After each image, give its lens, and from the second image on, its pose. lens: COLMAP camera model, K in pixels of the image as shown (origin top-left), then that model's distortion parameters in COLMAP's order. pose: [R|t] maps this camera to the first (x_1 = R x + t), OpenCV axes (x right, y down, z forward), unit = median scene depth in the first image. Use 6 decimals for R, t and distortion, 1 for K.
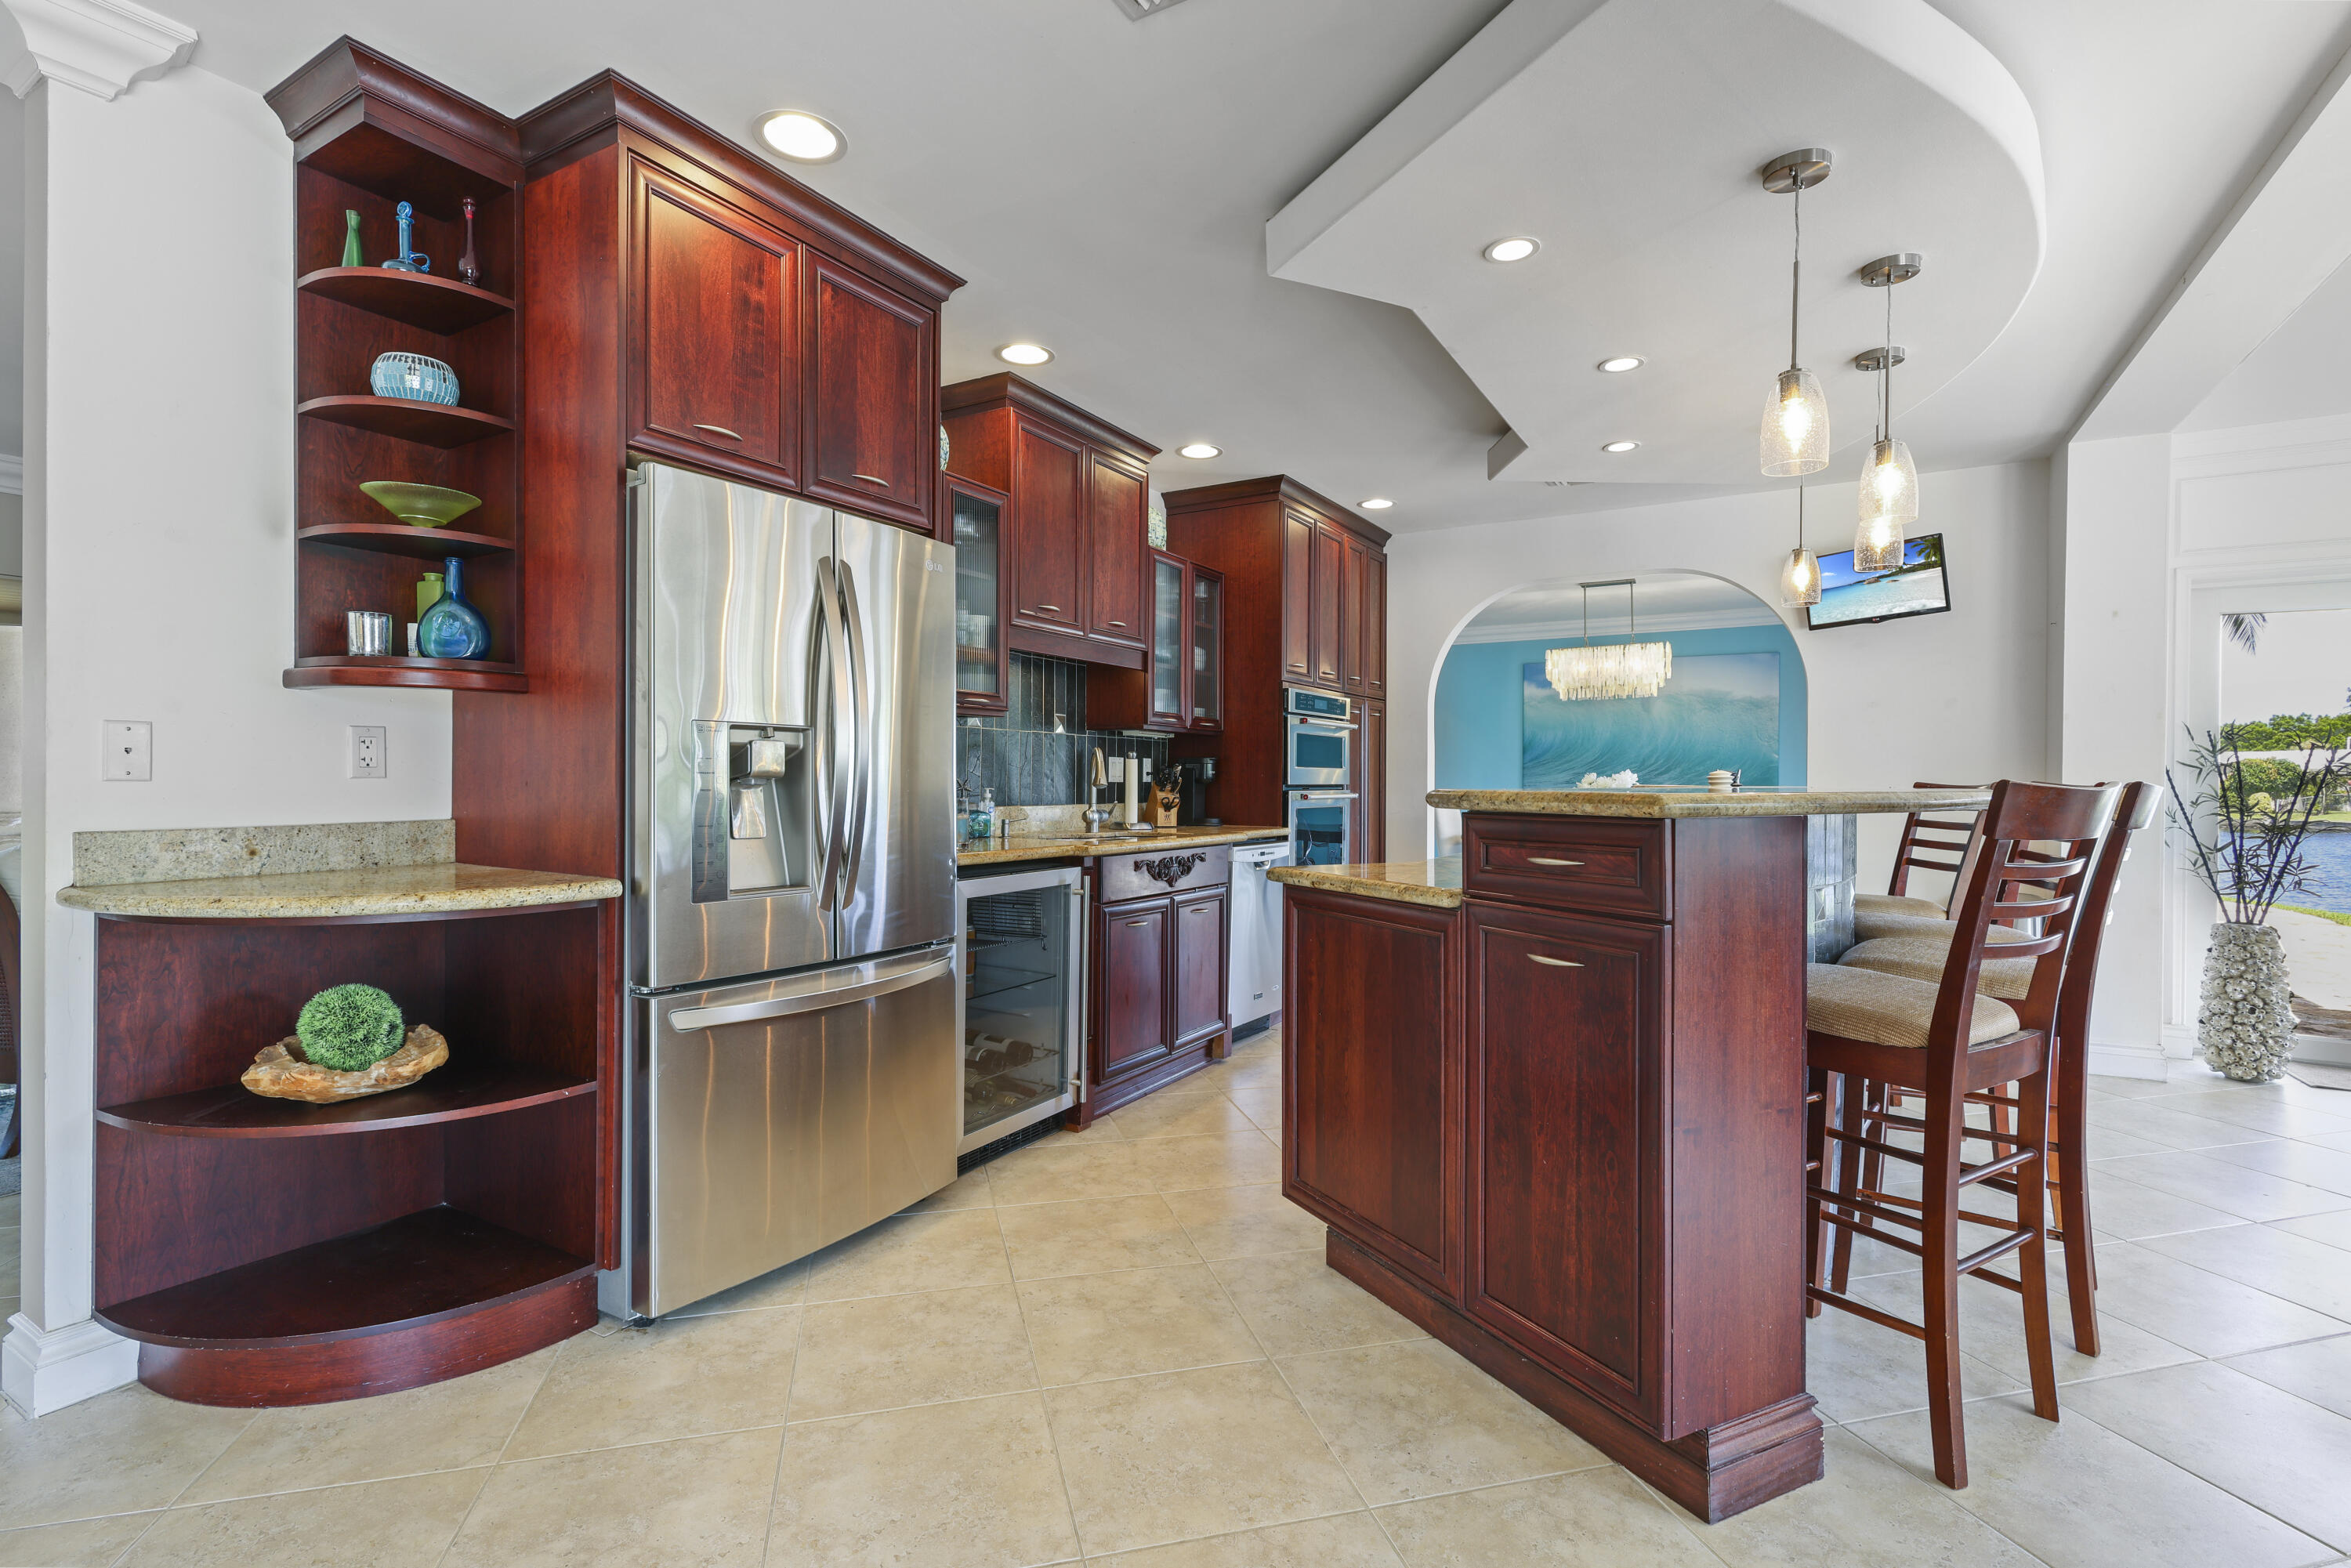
lens RADIAL K [[1083.5, 0, 1173.3], [0, 1083.5, 788.1], [0, 0, 1]] dist [0.001502, 0.000338]
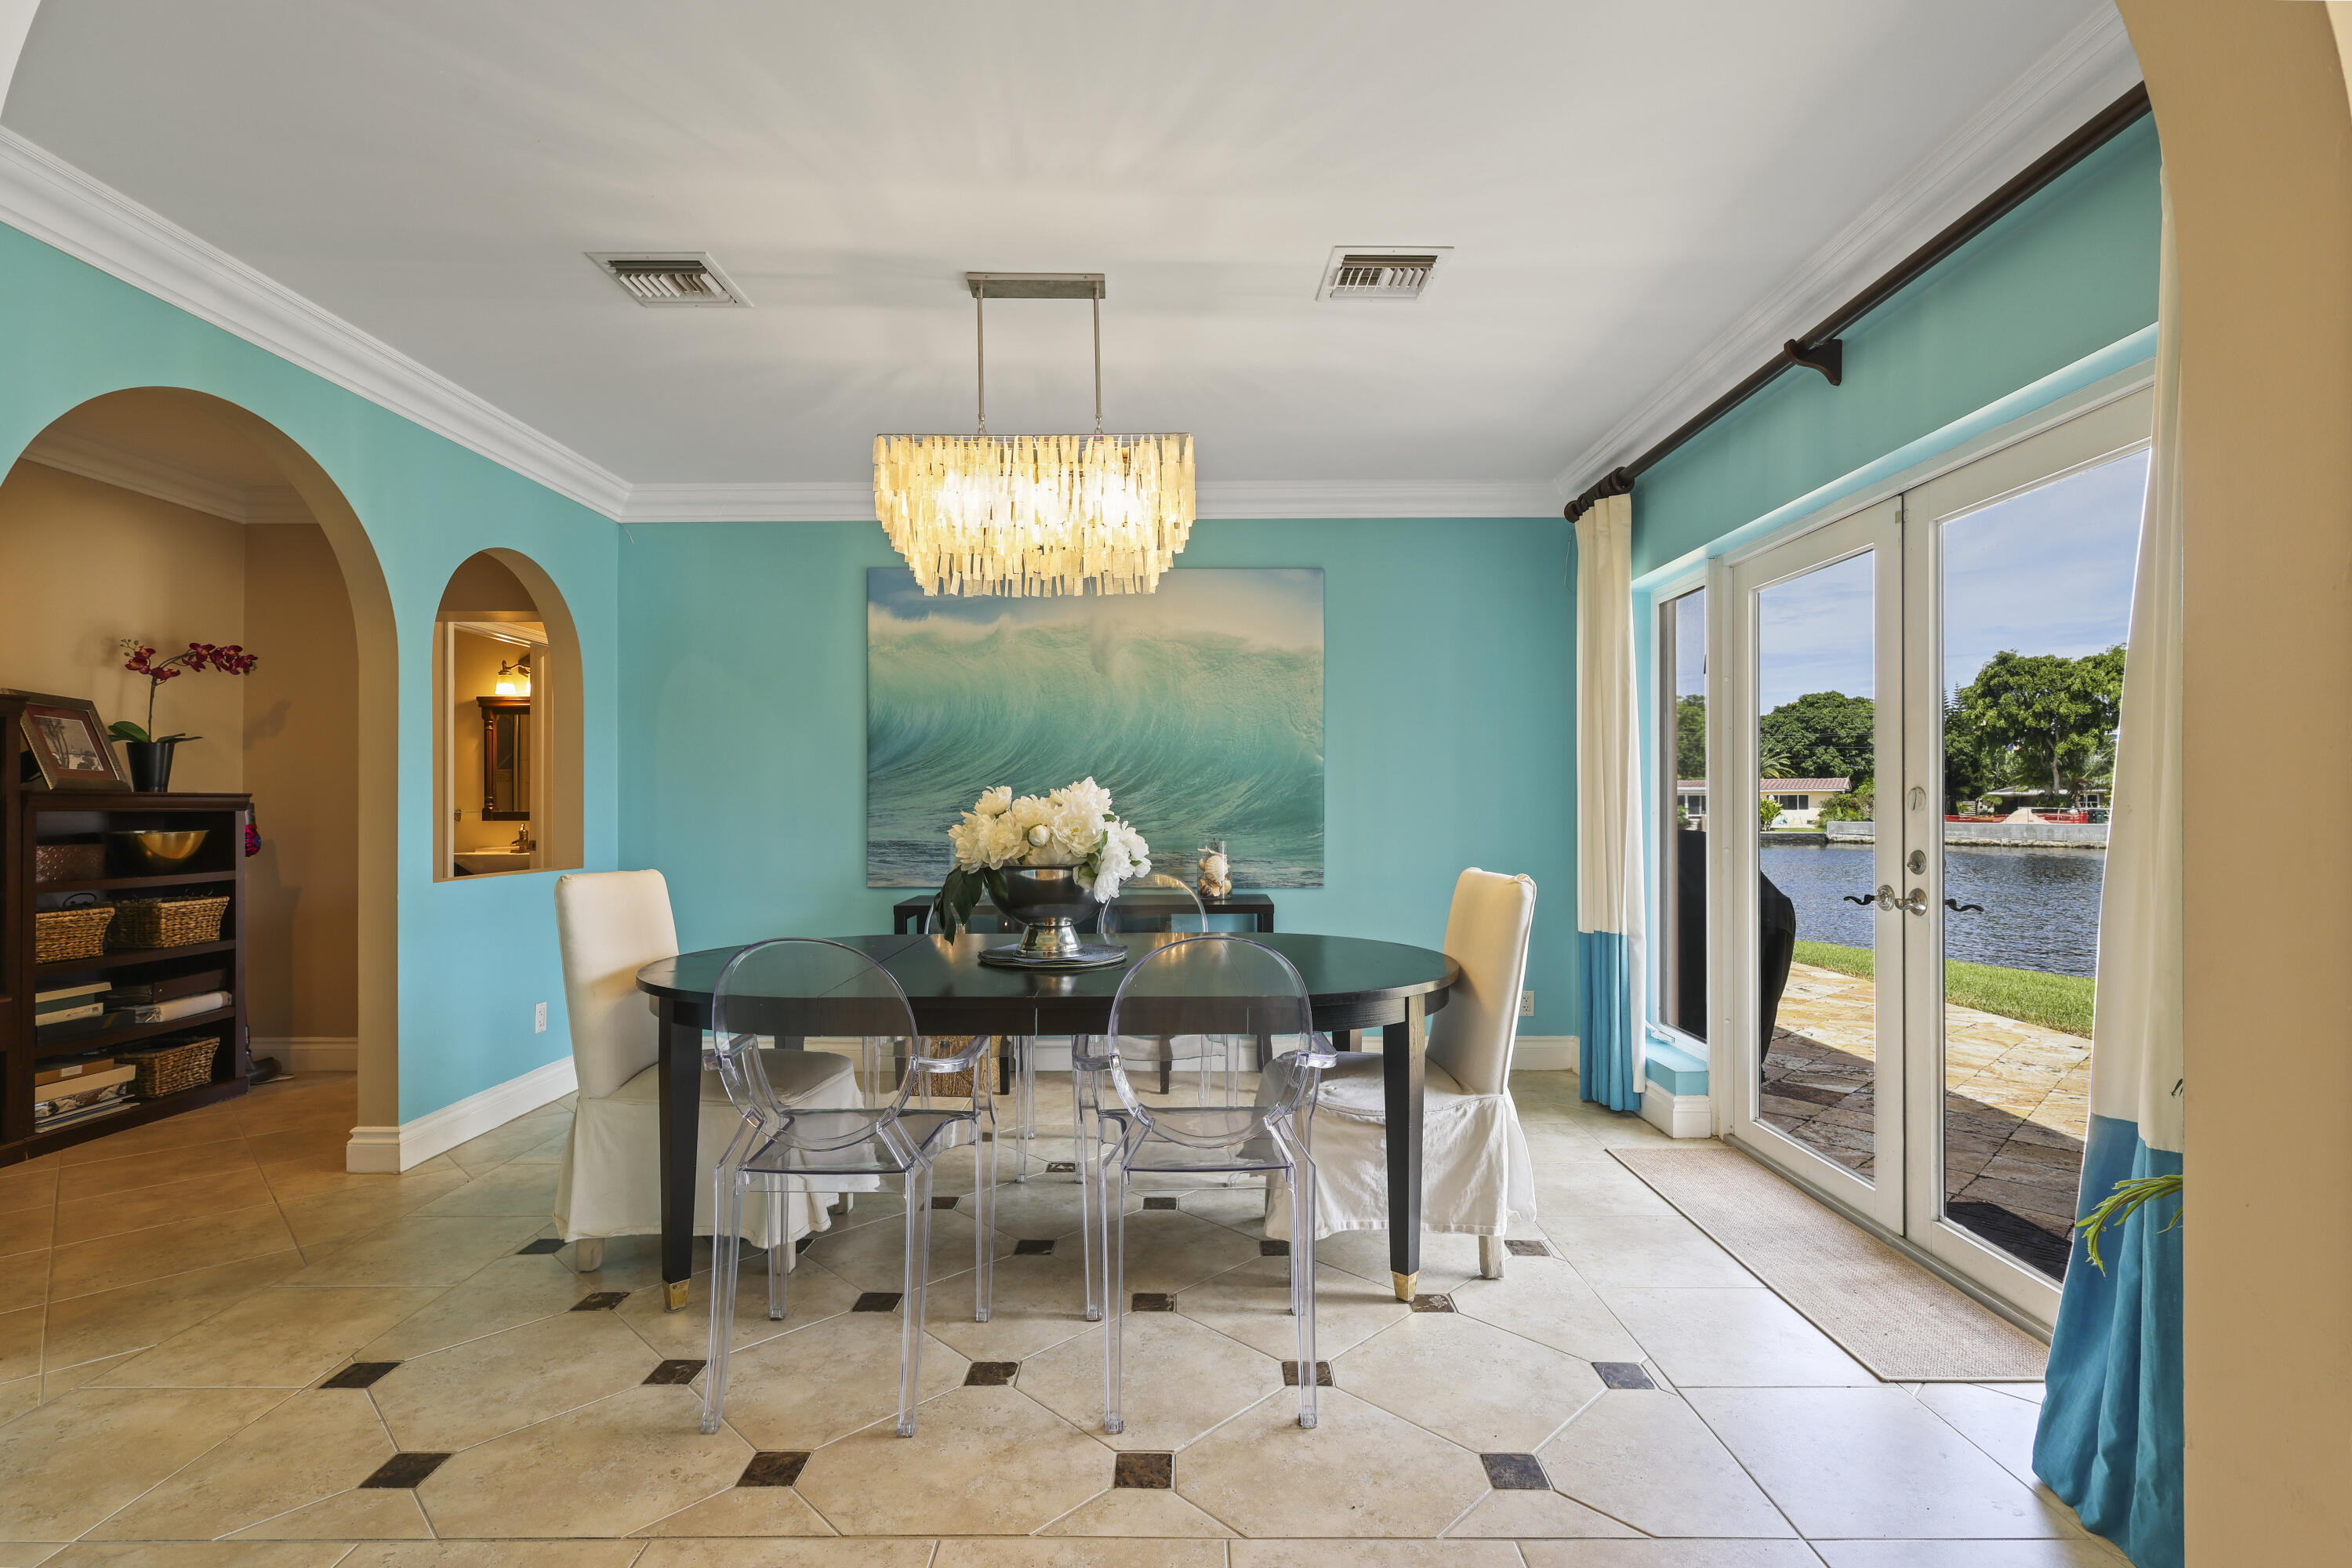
lens RADIAL K [[1084.0, 0, 1173.8], [0, 1084.0, 788.1], [0, 0, 1]] dist [0.001502, 0.000338]
pose [[0.865083, -0.000239, 0.501629, 0.208858], [0.010552, 0.999787, -0.017723, -0.005454], [-0.501518, 0.020625, 0.864901, 0.539071]]
